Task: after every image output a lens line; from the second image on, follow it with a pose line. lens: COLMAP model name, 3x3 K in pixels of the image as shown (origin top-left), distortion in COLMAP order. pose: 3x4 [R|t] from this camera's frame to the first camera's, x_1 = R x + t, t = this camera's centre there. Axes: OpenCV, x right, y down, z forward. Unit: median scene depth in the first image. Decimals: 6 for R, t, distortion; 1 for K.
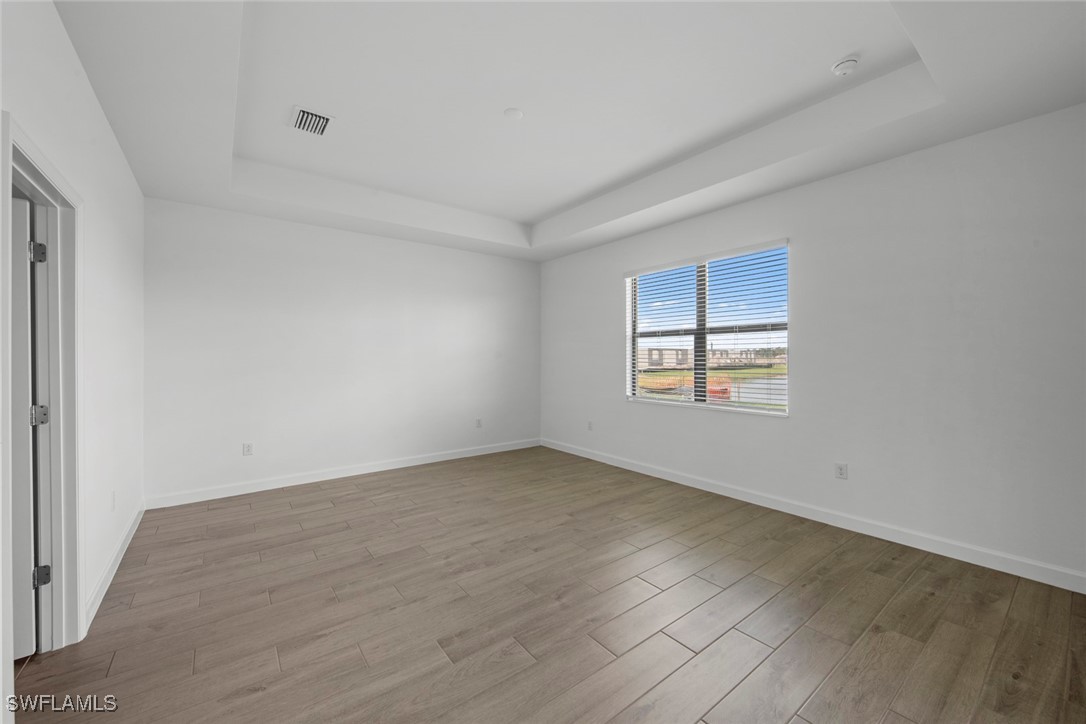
lens RADIAL K [[428.8, 0, 543.0], [0, 428.8, 362.0], [0, 0, 1]] dist [0.000906, -0.000009]
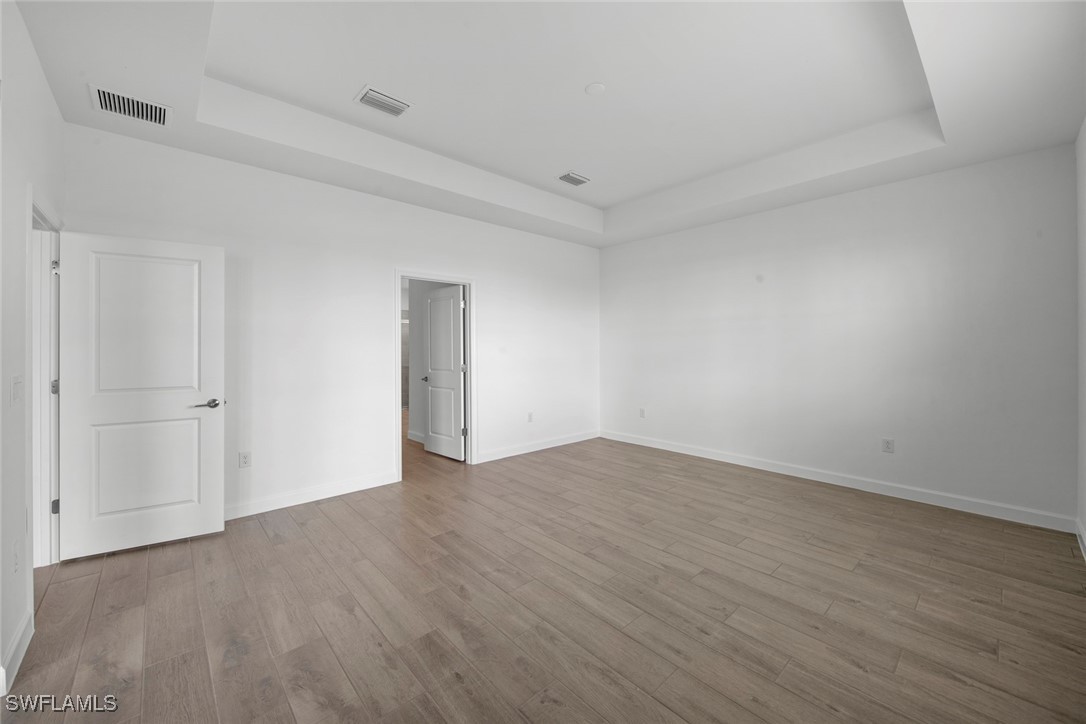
lens RADIAL K [[418.0, 0, 542.6], [0, 418.0, 353.7], [0, 0, 1]] dist [0.002773, -0.000492]
pose [[0.080638, 0.022766, -0.996483, 0.755539], [-0.011640, 0.999692, 0.021898, -0.013970], [0.996676, 0.009833, 0.080878, 0.710894]]
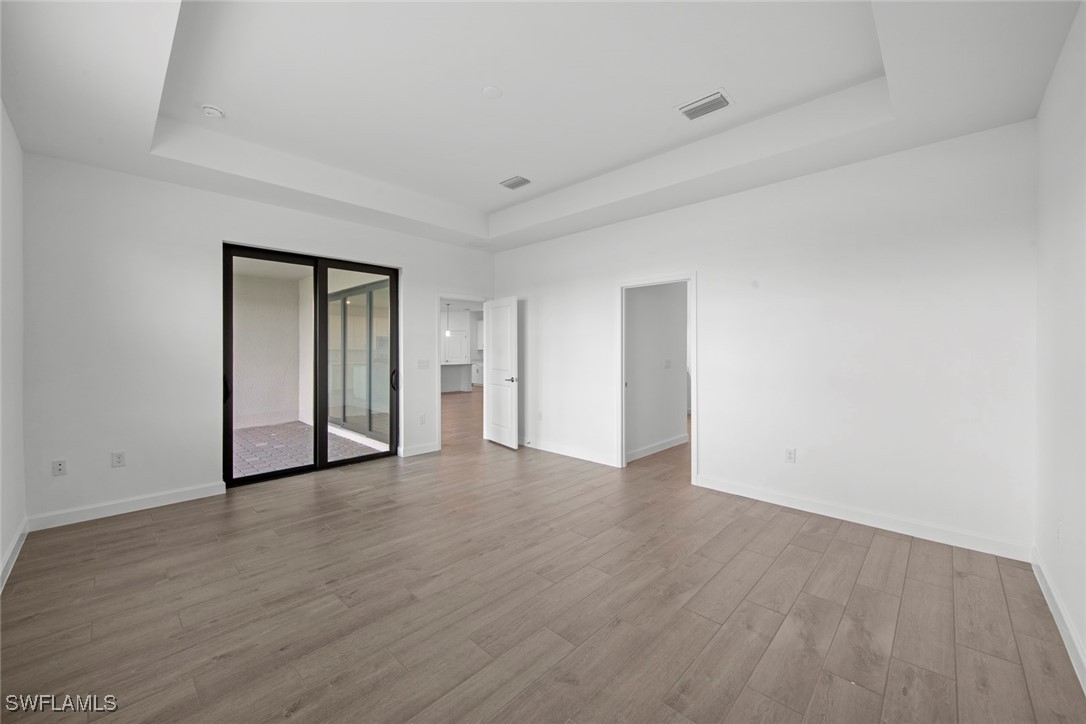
lens RADIAL K [[418.0, 0, 542.6], [0, 418.0, 353.7], [0, 0, 1]] dist [0.002773, -0.000492]
pose [[-0.988238, 0.003215, -0.152892, -0.031696], [-0.000059, 0.999771, 0.021406, -0.016186], [0.152926, 0.021164, -0.988011, 1.713217]]
